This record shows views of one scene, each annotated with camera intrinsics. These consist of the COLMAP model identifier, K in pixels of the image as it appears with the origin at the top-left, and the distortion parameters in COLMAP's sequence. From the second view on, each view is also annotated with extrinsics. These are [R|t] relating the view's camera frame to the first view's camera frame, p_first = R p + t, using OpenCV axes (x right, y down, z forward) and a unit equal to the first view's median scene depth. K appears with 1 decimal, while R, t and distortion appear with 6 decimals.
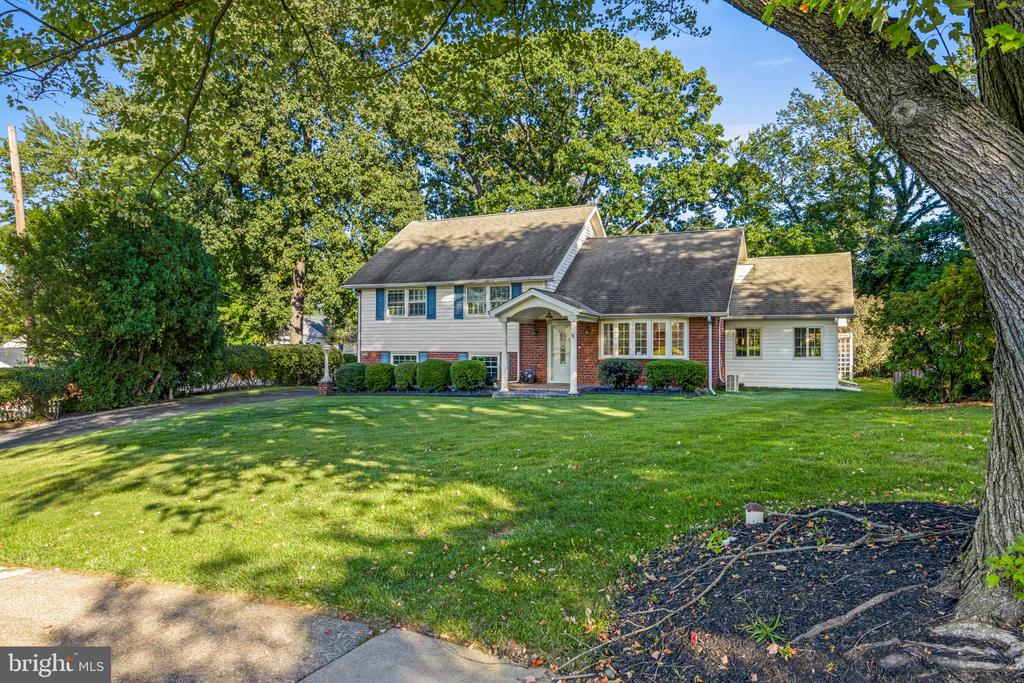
lens RADIAL K [[666.1, 0, 511.9], [0, 666.1, 340.1], [0, 0, 1]] dist [-0.000014, 0.000026]
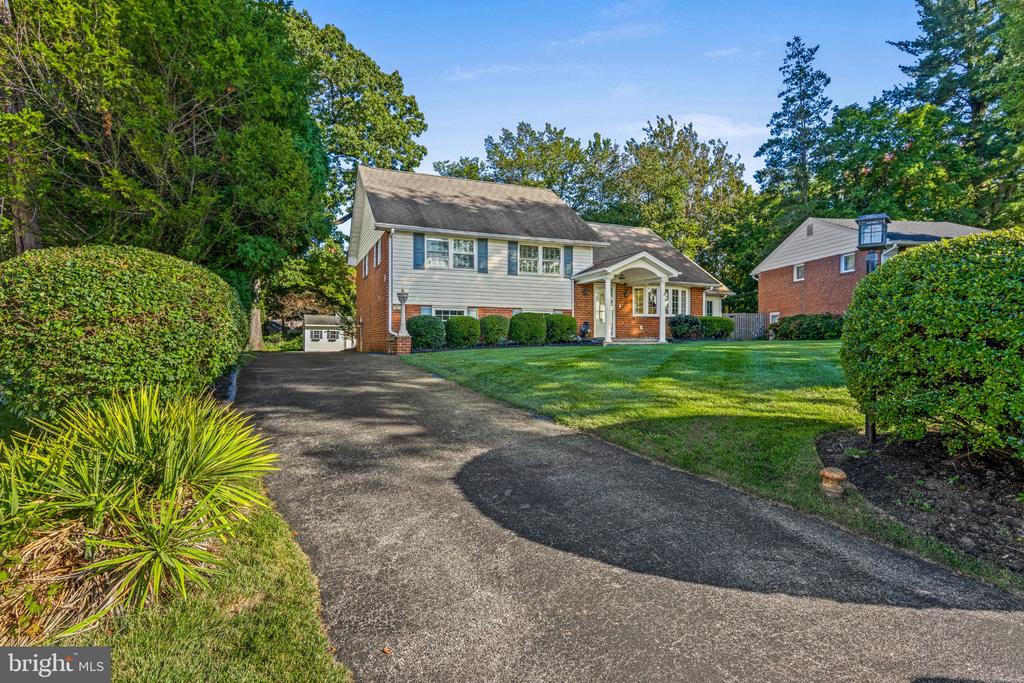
lens RADIAL K [[526.8, 0, 512.4], [0, 526.8, 342.0], [0, 0, 1]] dist [0.030120, 0.000371]
pose [[0.686039, 0.002272, 0.727561, -0.641488], [-0.011782, 0.999899, 0.007987, 0.061314], [-0.727469, -0.014052, 0.685996, 0.449086]]
